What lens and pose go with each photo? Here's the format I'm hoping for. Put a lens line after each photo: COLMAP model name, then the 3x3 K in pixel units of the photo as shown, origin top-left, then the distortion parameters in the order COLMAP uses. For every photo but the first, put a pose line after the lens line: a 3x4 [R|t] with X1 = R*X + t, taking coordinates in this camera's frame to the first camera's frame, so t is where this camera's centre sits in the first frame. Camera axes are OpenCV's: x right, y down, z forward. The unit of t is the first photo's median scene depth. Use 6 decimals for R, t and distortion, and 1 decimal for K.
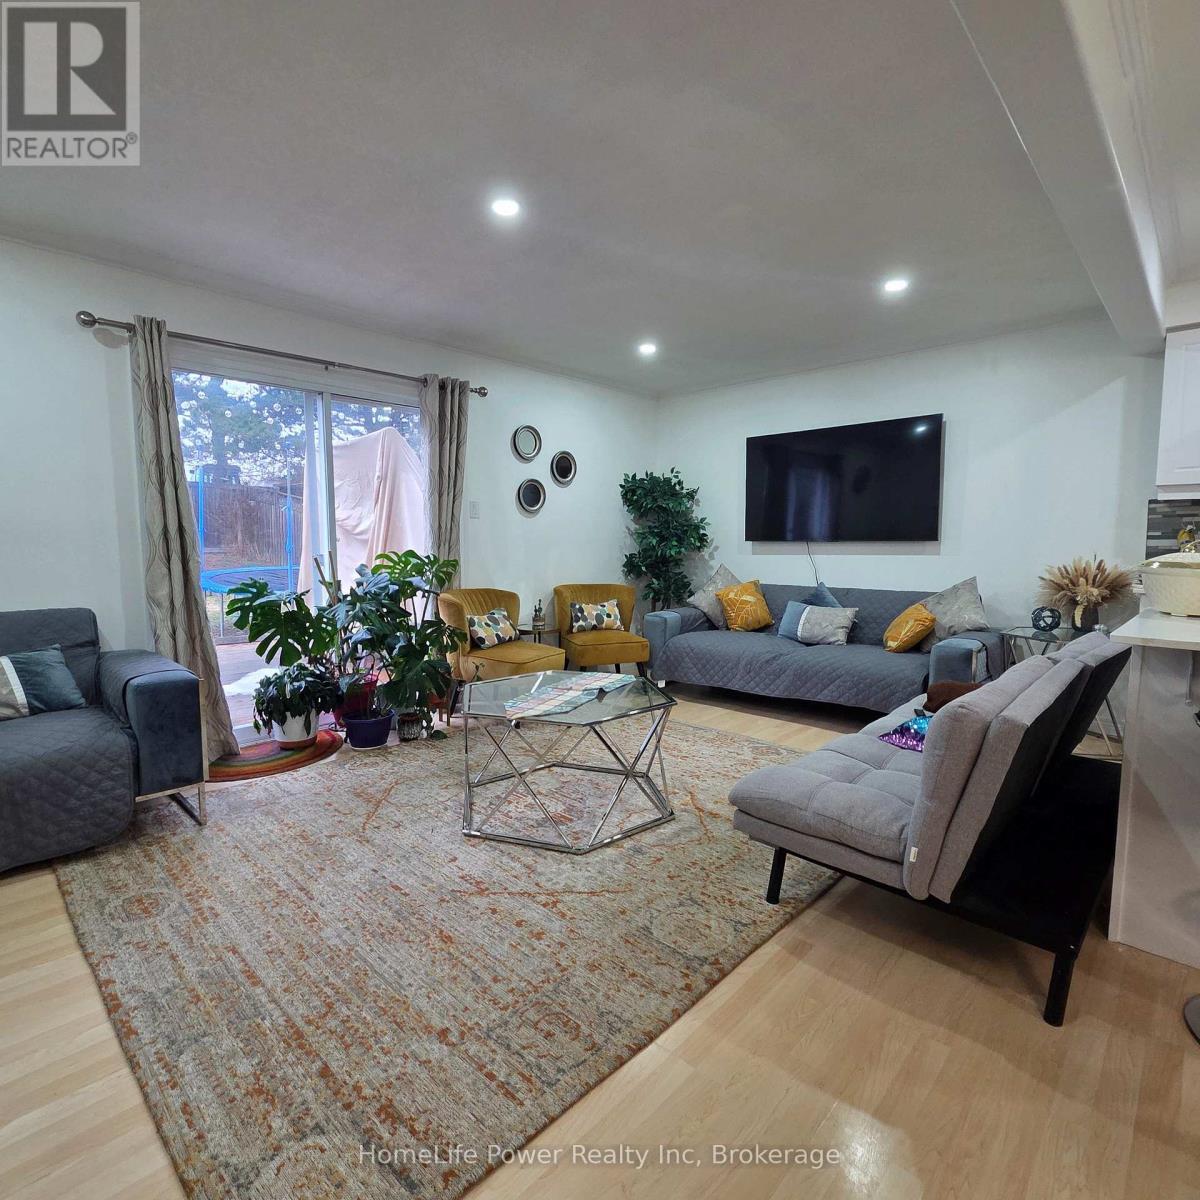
lens RADIAL K [[652.1, 0, 605.4], [0, 652.1, 598.3], [0, 0, 1]] dist [-0.005766, 0.000617]
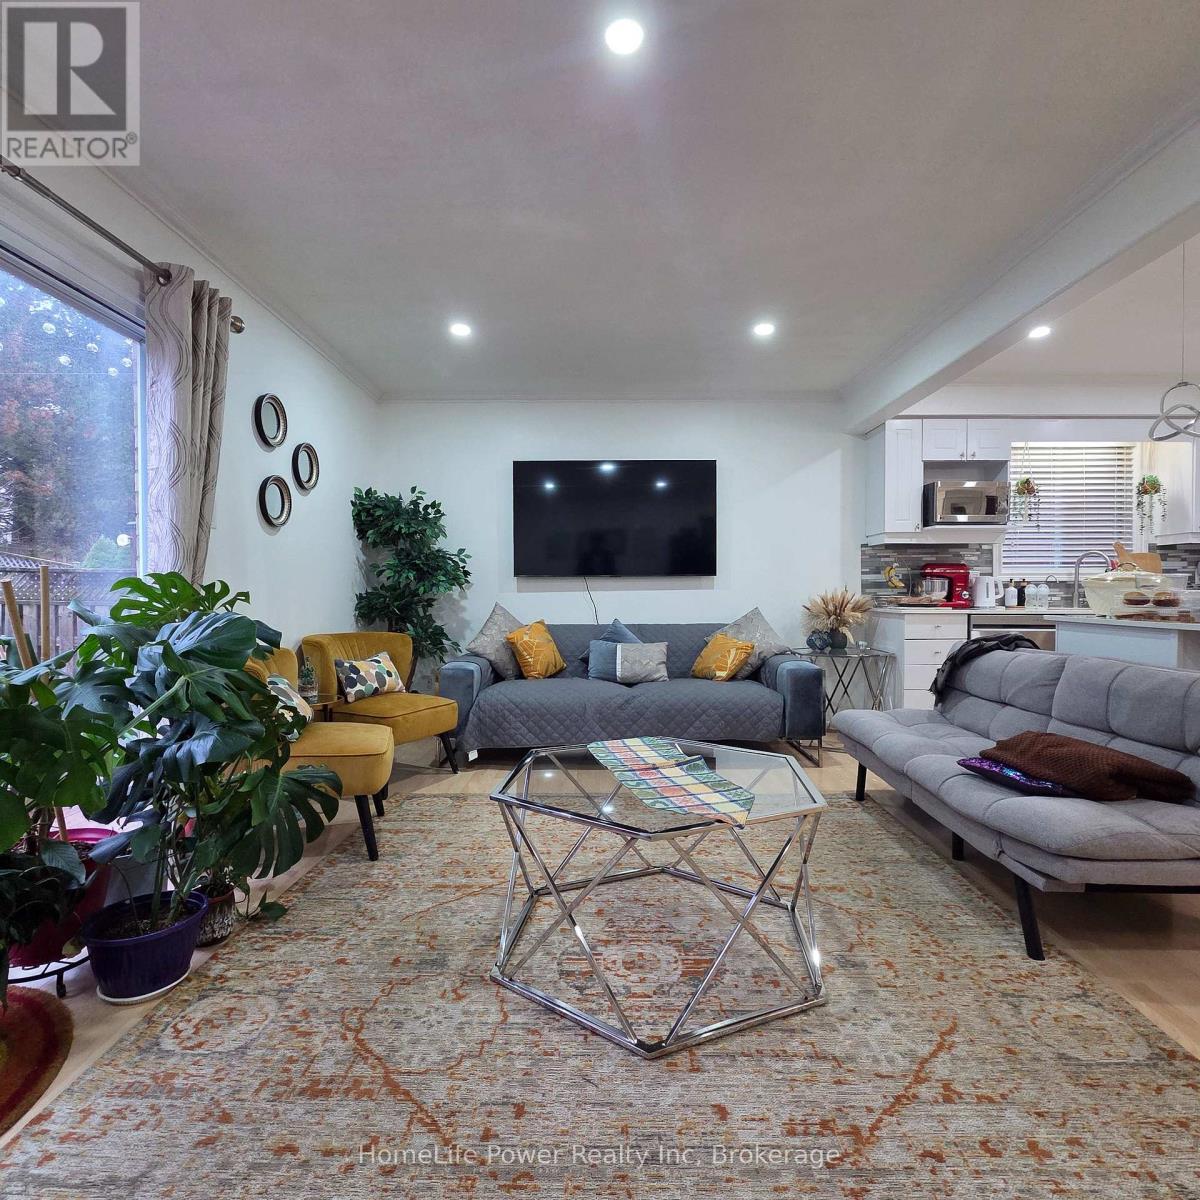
lens RADIAL K [[652.1, 0, 600.4], [0, 652.1, 600.8], [0, 0, 1]] dist [-0.005766, 0.000617]
pose [[0.733154, -0.009863, 0.679991, -0.346217], [0.063196, 0.996556, -0.053681, -0.001044], [-0.677120, 0.082329, 0.731253, 0.326678]]
